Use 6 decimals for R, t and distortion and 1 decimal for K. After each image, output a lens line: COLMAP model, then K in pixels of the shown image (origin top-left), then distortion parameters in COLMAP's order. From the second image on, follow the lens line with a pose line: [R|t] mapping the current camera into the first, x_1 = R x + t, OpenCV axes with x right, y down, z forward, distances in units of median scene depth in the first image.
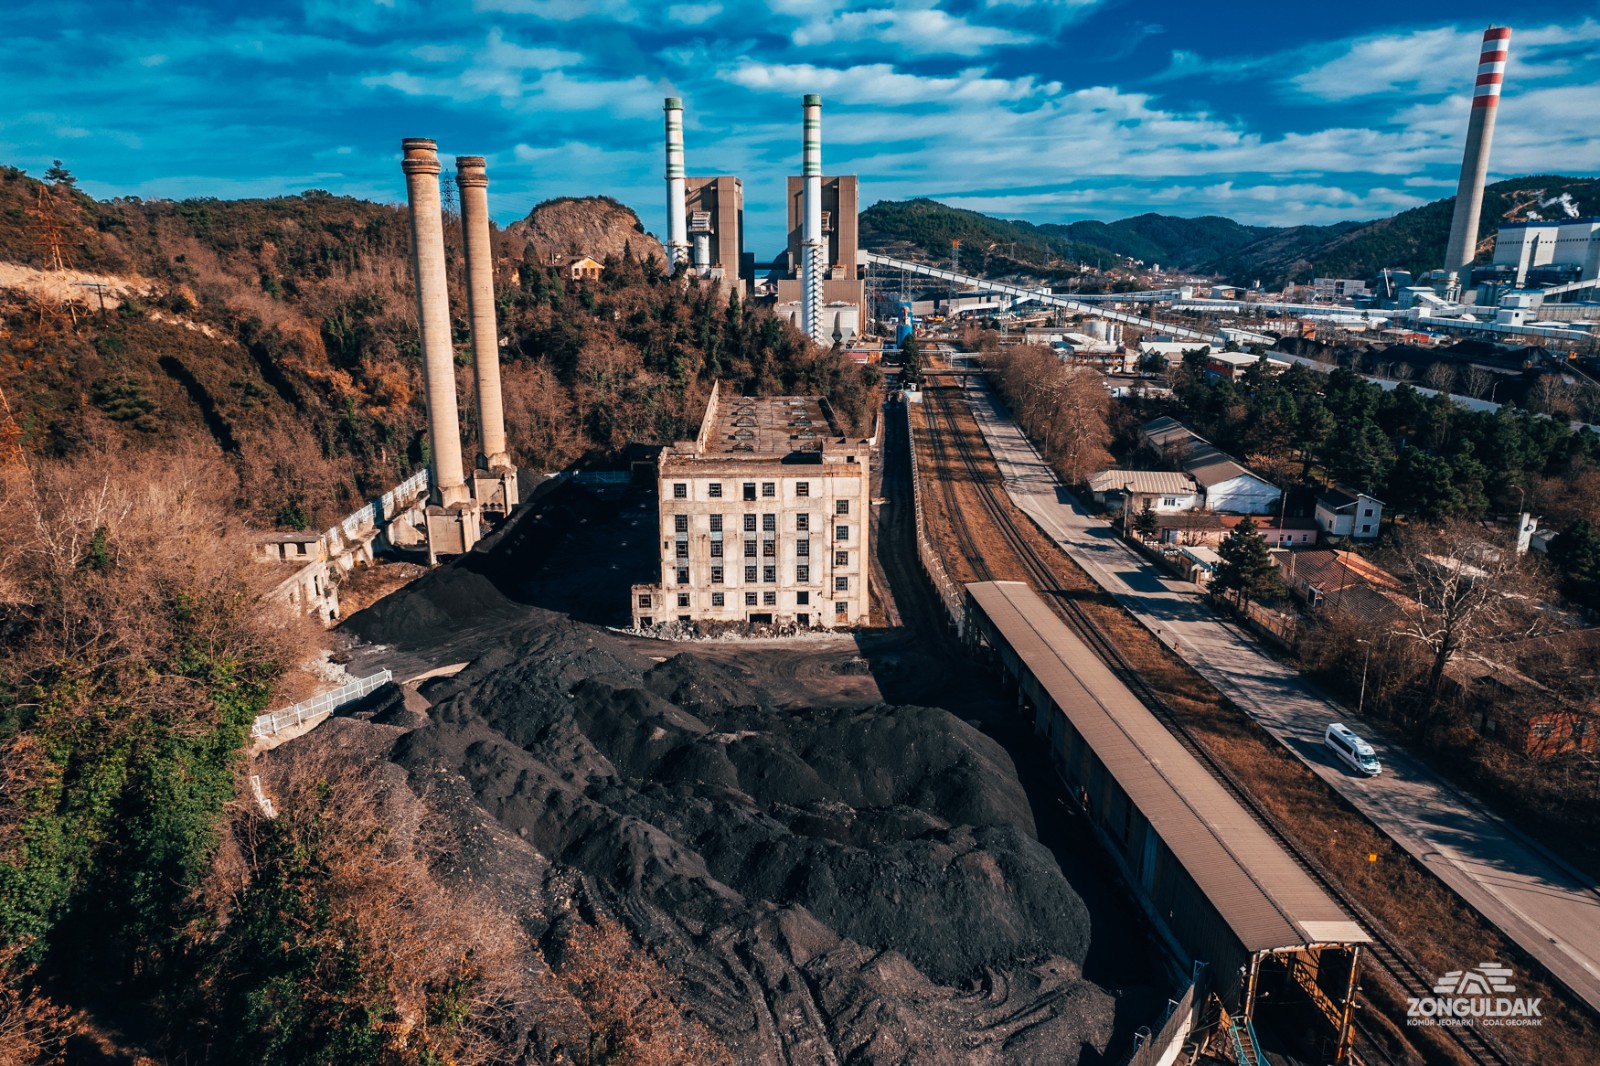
lens RADIAL K [[1021.8, 0, 804.4], [0, 1021.8, 541.2], [0, 0, 1]] dist [-0.080912, 0.073707]
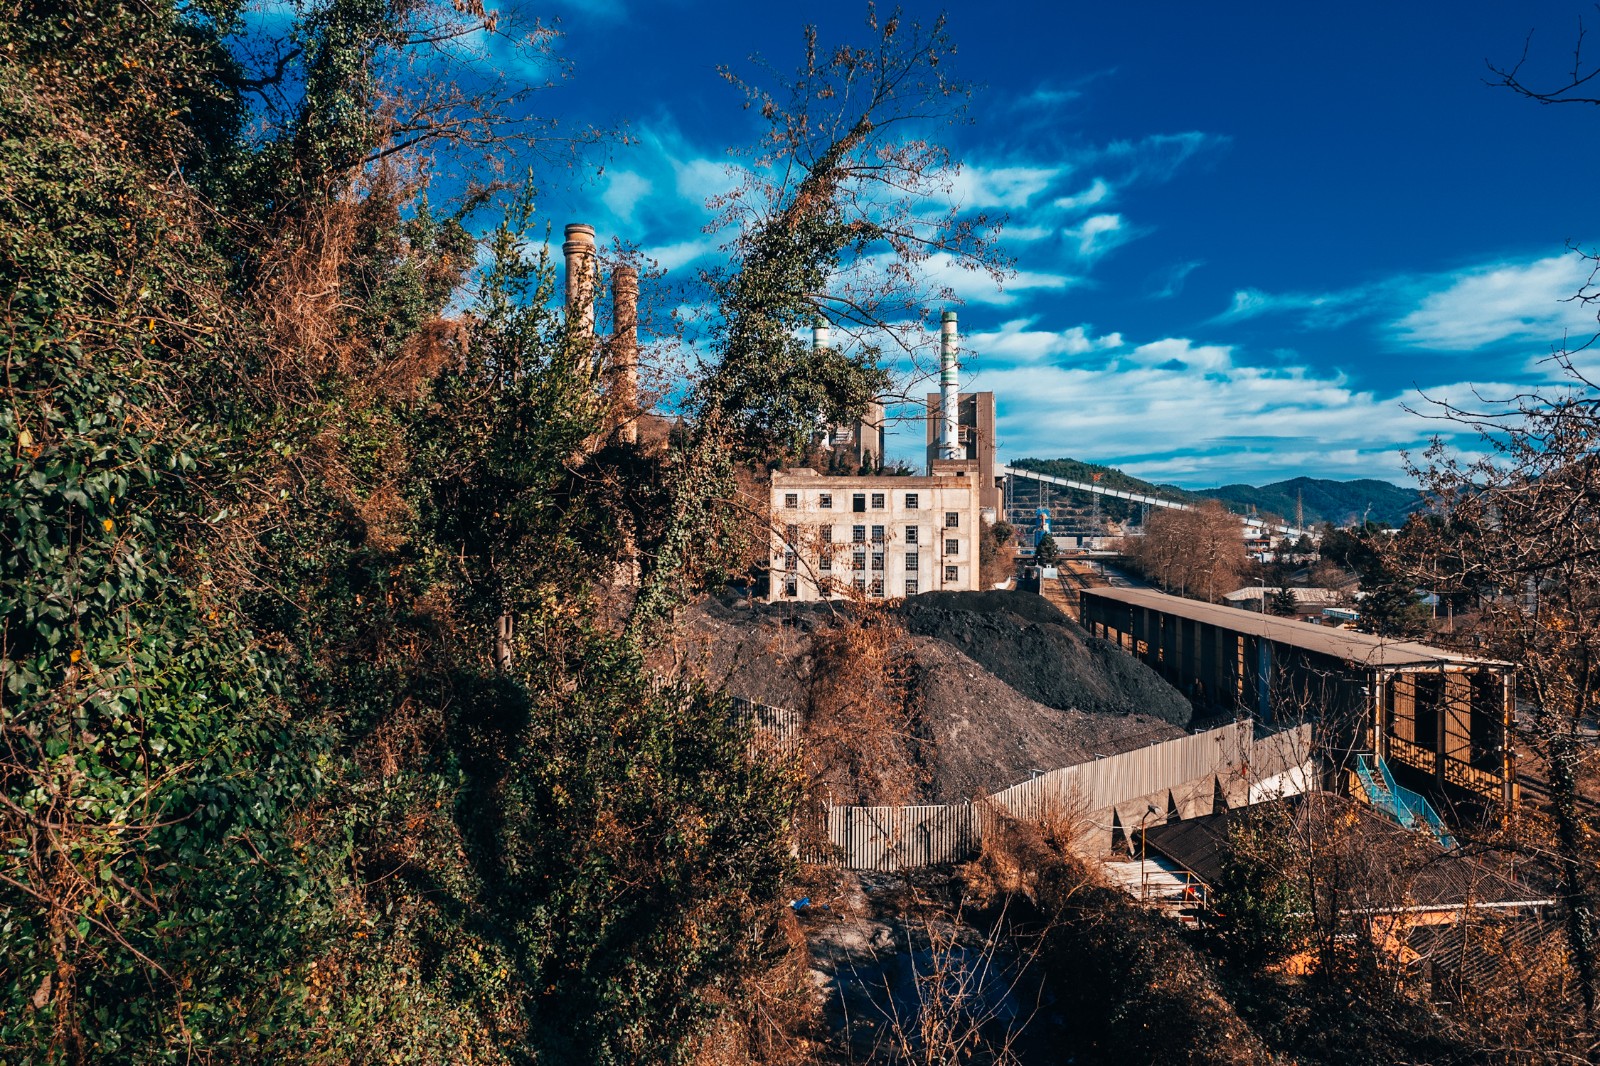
lens RADIAL K [[1021.8, 0, 804.9], [0, 1021.8, 522.5], [0, 0, 1]] dist [-0.080912, 0.073707]
pose [[0.989496, 0.018640, -0.143354, 0.029243], [-0.058240, 0.959015, -0.277305, 0.194415], [0.132310, 0.282741, 0.950027, 0.028258]]
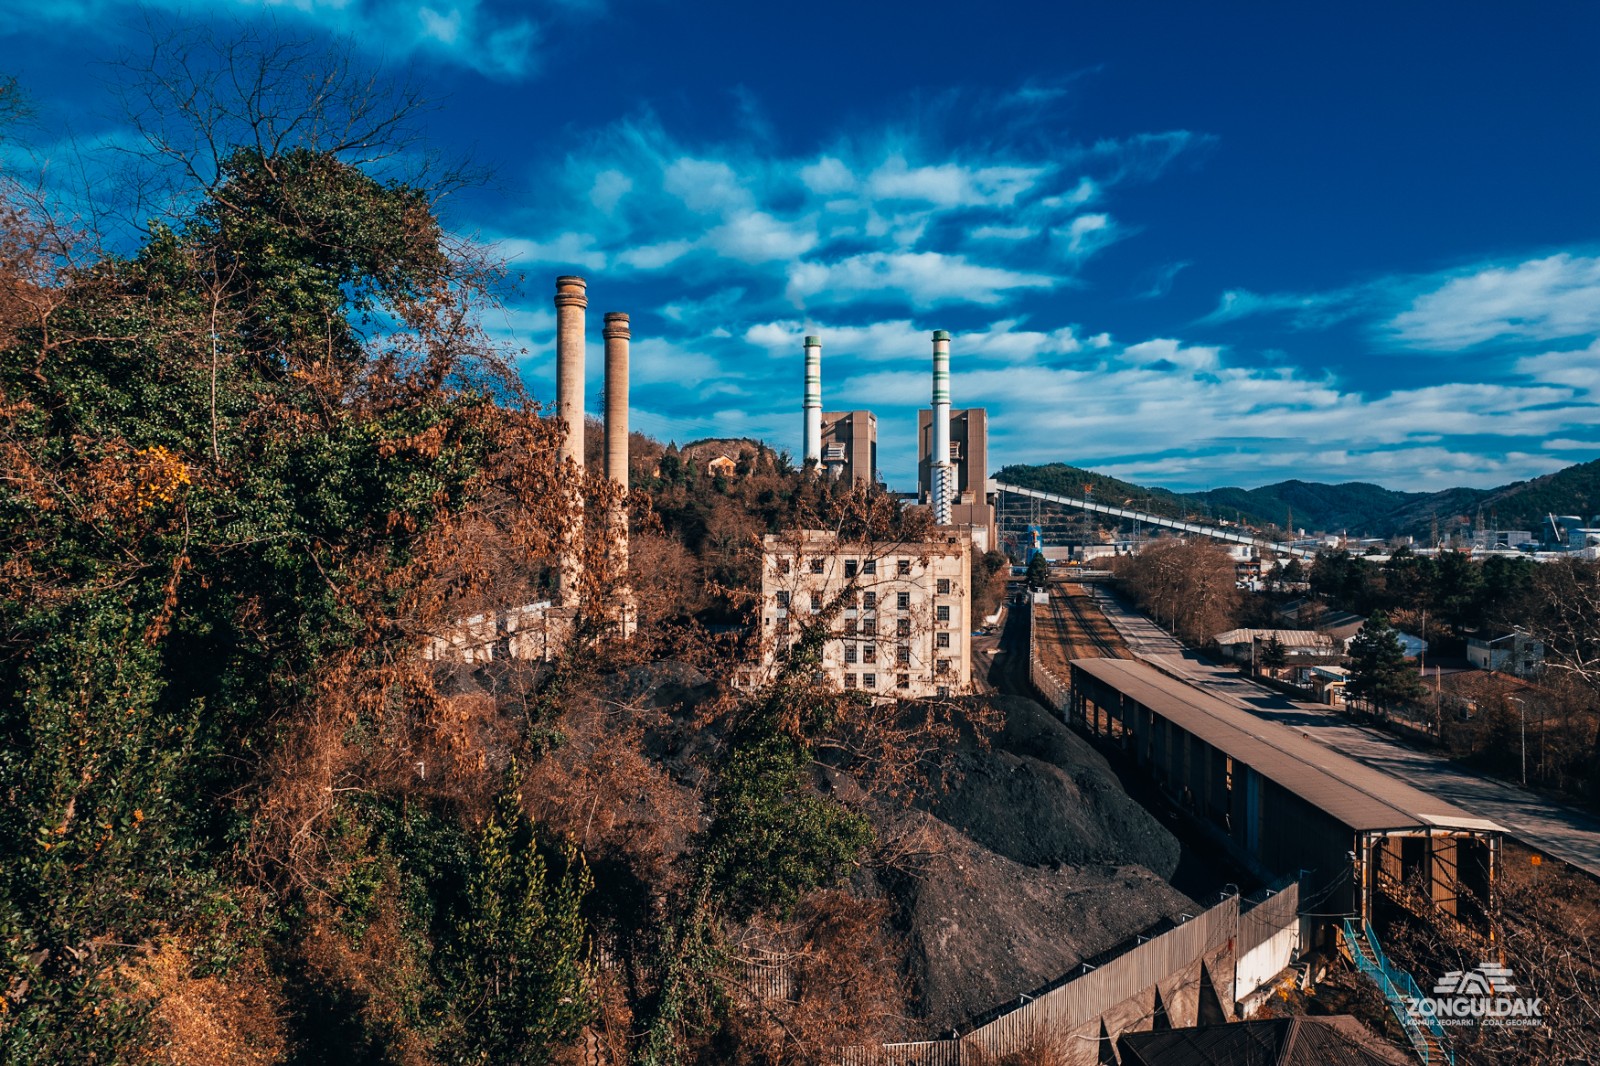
lens RADIAL K [[1021.8, 0, 802.8], [0, 1021.8, 539.0], [0, 0, 1]] dist [-0.080912, 0.073707]
pose [[0.990592, 0.005341, -0.136748, 0.028701], [-0.040701, 0.965520, -0.257128, 0.141785], [0.130659, 0.260274, 0.956653, 0.011685]]
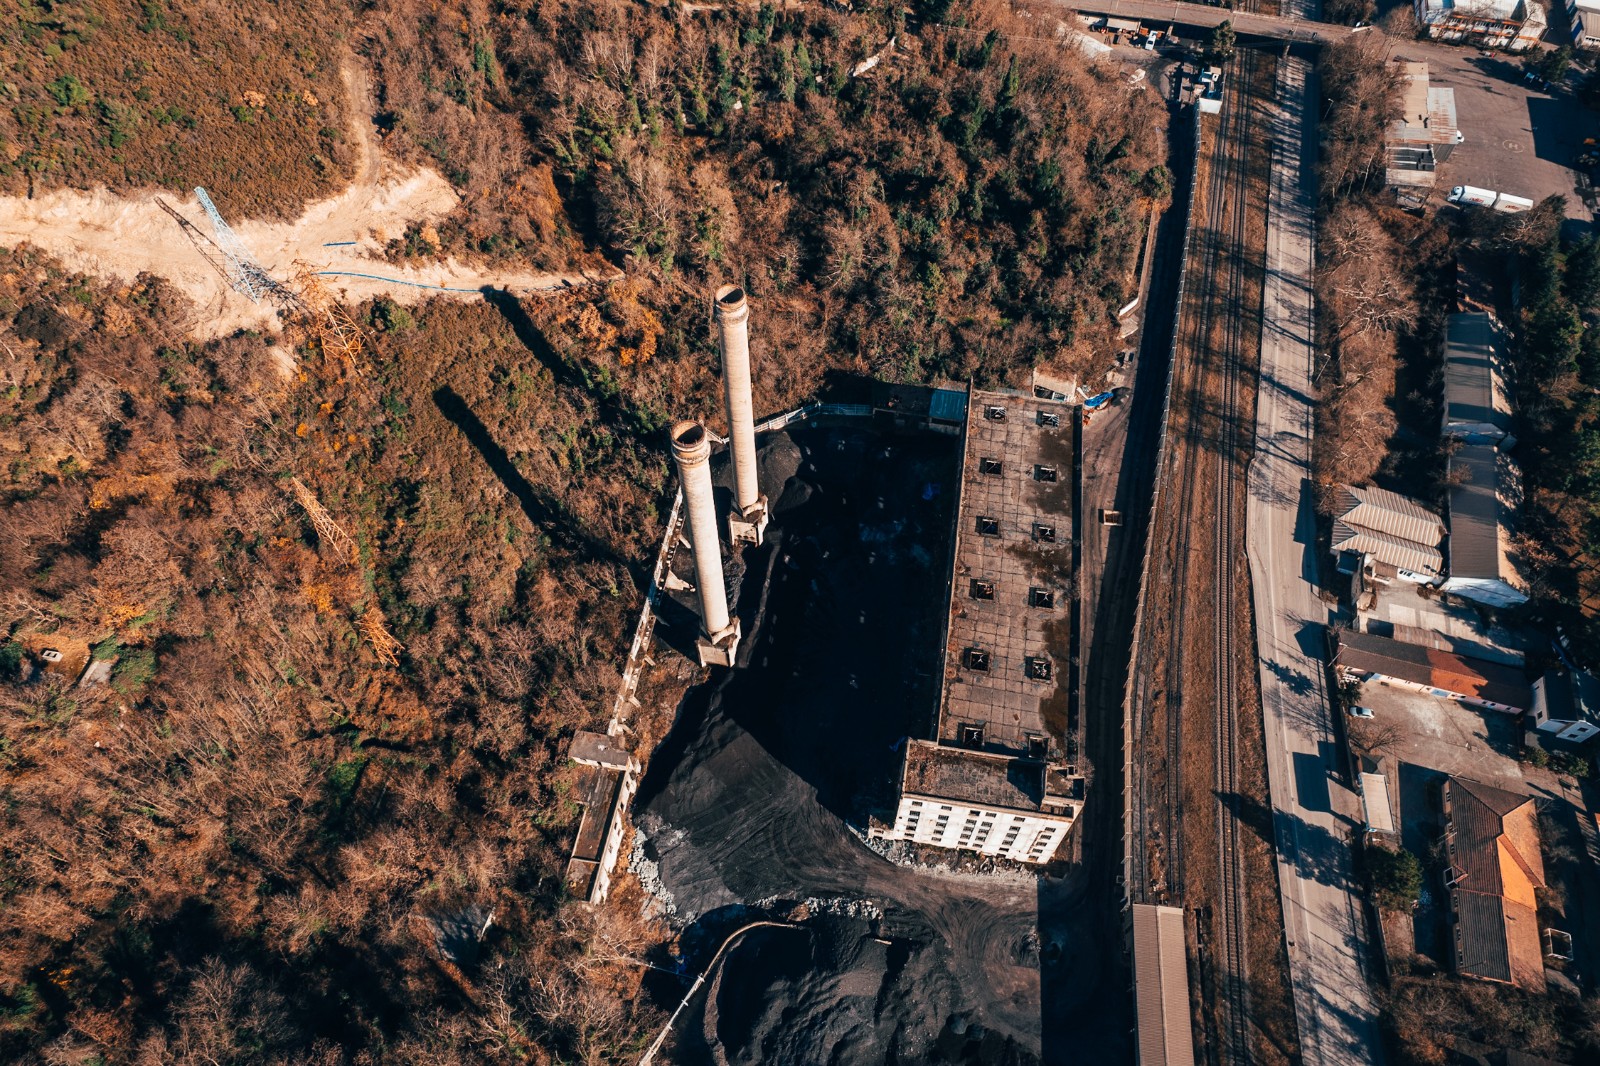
lens RADIAL K [[1021.8, 0, 807.1], [0, 1021.8, 536.6], [0, 0, 1]] dist [-0.080912, 0.073707]
pose [[0.978307, 0.170805, -0.117220, -0.123833], [-0.055778, 0.762133, 0.645013, -0.803598], [0.199508, -0.624483, 0.755128, 0.202707]]
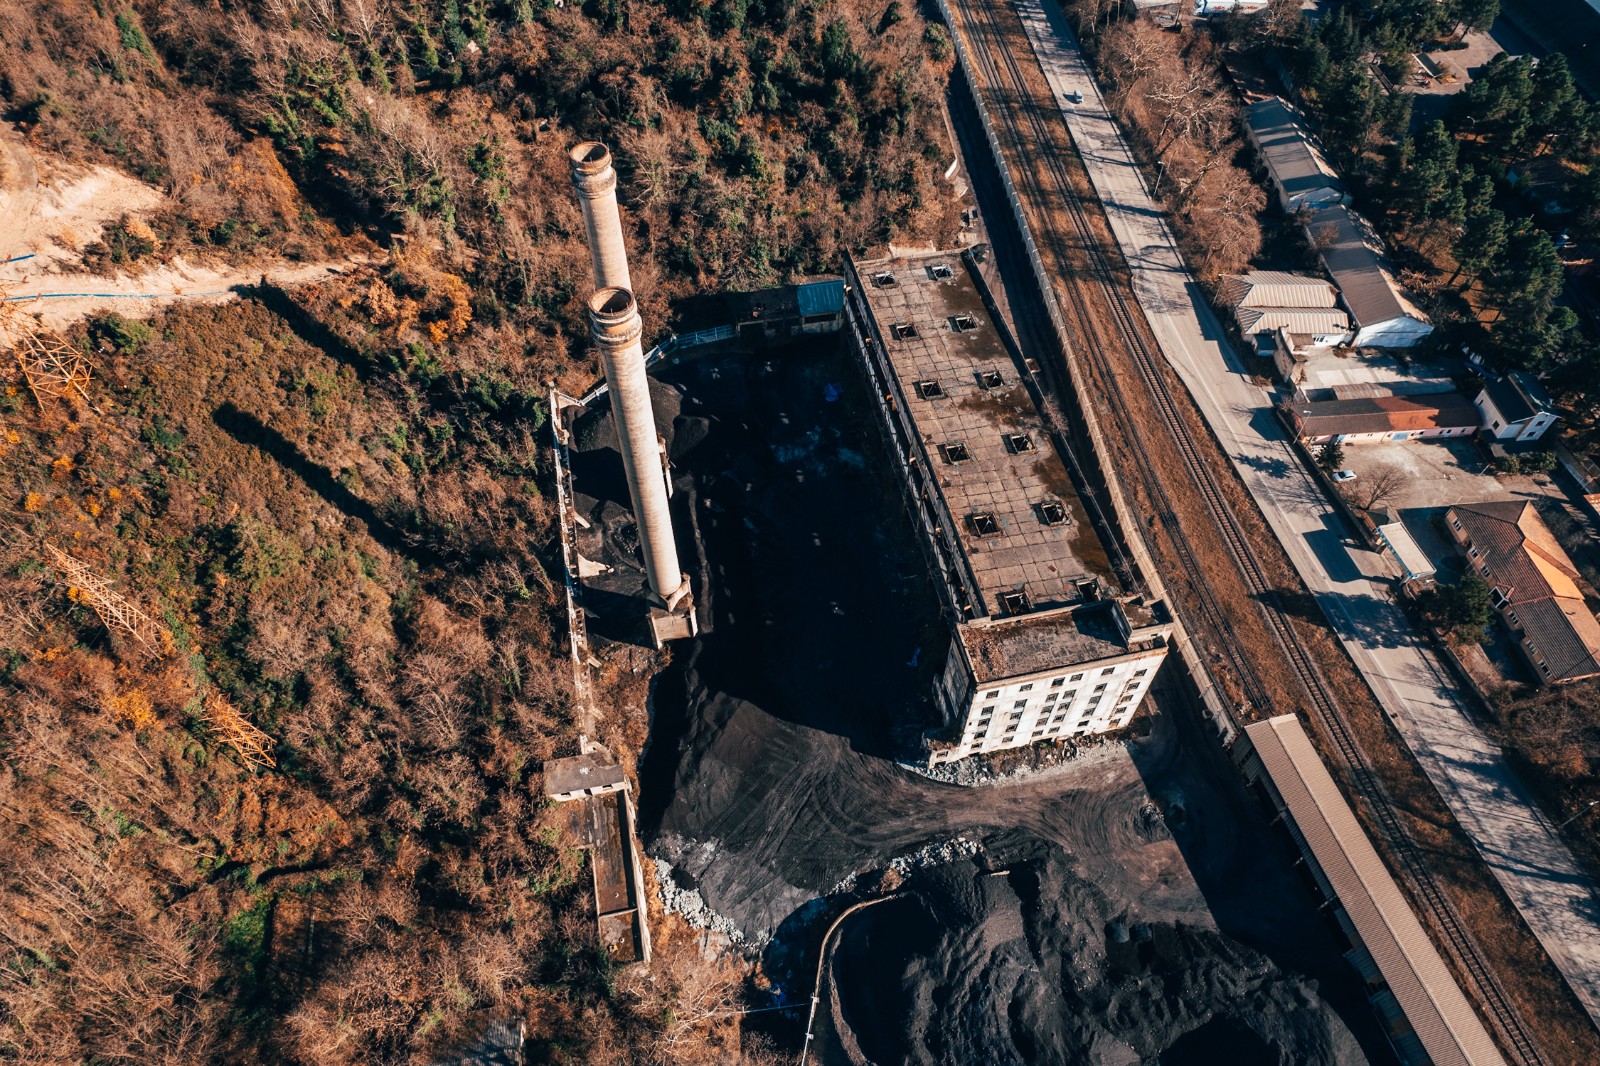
lens RADIAL K [[1021.8, 0, 806.4], [0, 1021.8, 537.2], [0, 0, 1]] dist [-0.080912, 0.073707]
pose [[0.986370, -0.129544, 0.101452, -0.290054], [0.041129, 0.791109, 0.610291, -0.594859], [-0.159320, -0.597800, 0.785654, 0.261907]]
